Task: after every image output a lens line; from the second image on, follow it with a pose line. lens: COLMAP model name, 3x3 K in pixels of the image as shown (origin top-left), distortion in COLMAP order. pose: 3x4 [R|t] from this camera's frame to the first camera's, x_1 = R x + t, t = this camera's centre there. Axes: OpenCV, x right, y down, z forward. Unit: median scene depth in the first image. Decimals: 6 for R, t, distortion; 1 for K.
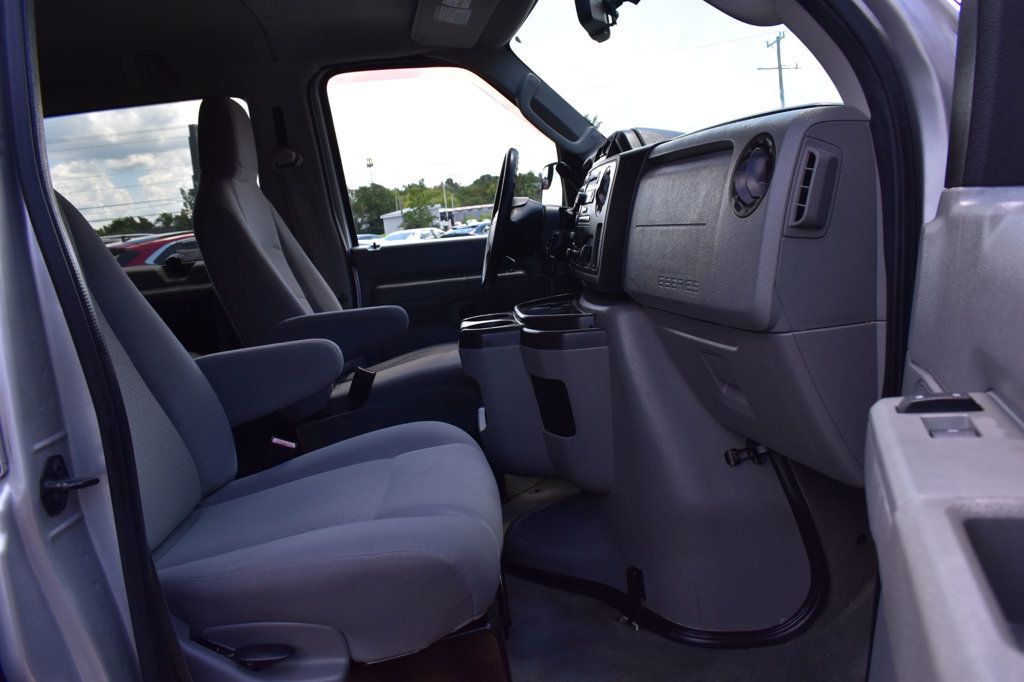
lens RADIAL K [[785.5, 0, 510.3], [0, 785.5, 341.5], [0, 0, 1]] dist [-0.101441, 0.016484]
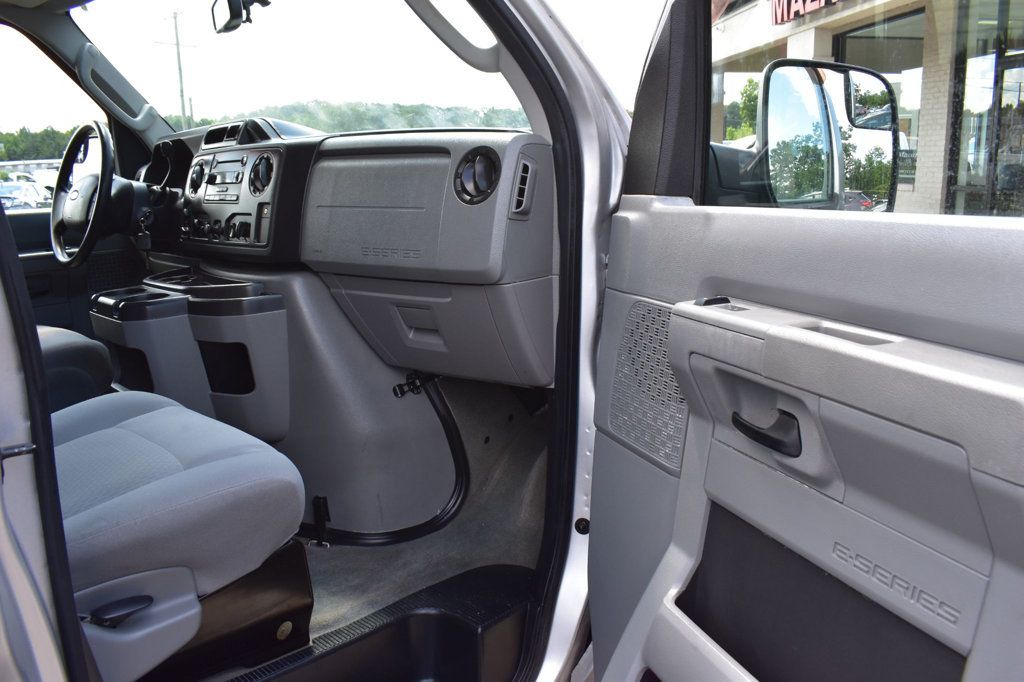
lens RADIAL K [[785.5, 0, 505.4], [0, 785.5, 341.6], [0, 0, 1]] dist [-0.101441, 0.016484]
pose [[0.747406, -0.066153, 0.661066, -0.245312], [0.050915, 0.997807, 0.042286, 0.013134], [-0.662414, 0.002054, 0.749135, -0.045912]]
